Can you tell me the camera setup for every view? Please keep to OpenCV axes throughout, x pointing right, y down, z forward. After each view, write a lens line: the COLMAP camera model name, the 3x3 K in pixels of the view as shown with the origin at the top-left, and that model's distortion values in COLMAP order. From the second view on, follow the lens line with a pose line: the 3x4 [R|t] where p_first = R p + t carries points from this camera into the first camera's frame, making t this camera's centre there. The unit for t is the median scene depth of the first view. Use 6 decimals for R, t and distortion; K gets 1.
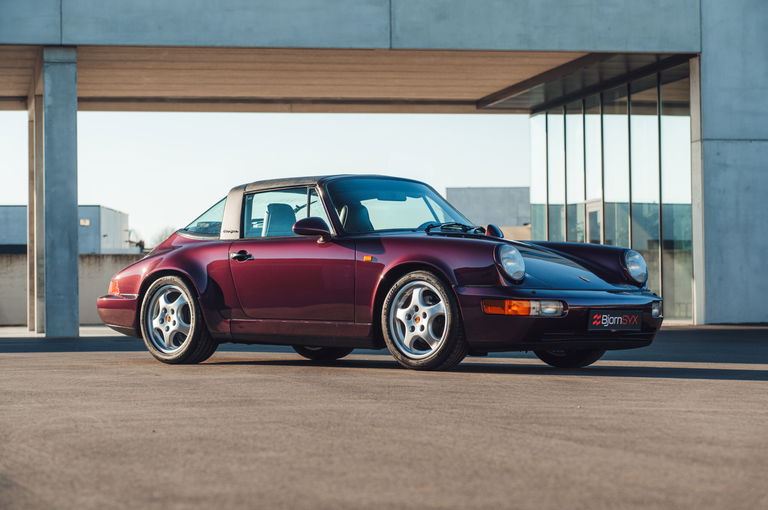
lens RADIAL K [[2102.4, 0, 386.4], [0, 2102.4, 254.2], [0, 0, 1]] dist [0.008567, 0.000000]
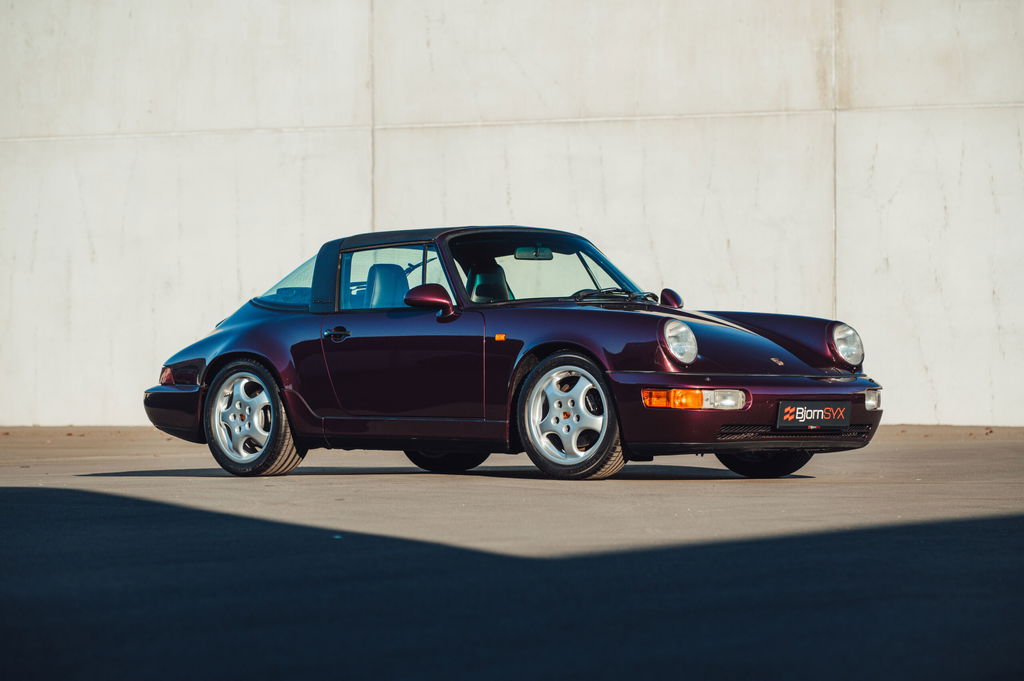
lens RADIAL K [[4073.7, 0, 512.5], [0, 4073.7, 340.9], [0, 0, 1]] dist [0.038770, 0.000000]
pose [[0.999787, -0.006128, -0.019688, 0.023426], [0.006275, 0.999953, 0.007436, -0.007144], [0.019642, -0.007558, 0.999779, -0.469216]]
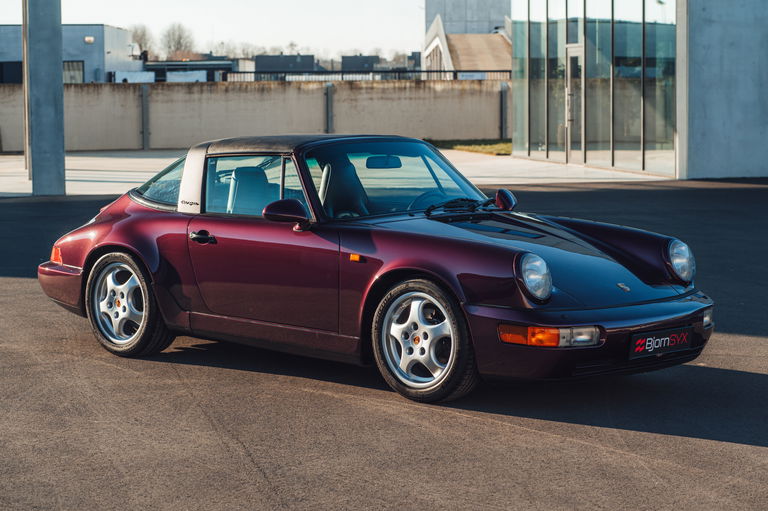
lens RADIAL K [[1851.2, 0, 381.5], [0, 1851.2, 256.6], [0, 0, 1]] dist [-0.064194, 0.000000]
pose [[0.999972, 0.003440, 0.006693, -0.003121], [-0.004186, 0.993368, 0.114902, -0.073527], [-0.006253, -0.114927, 0.993354, 0.268534]]
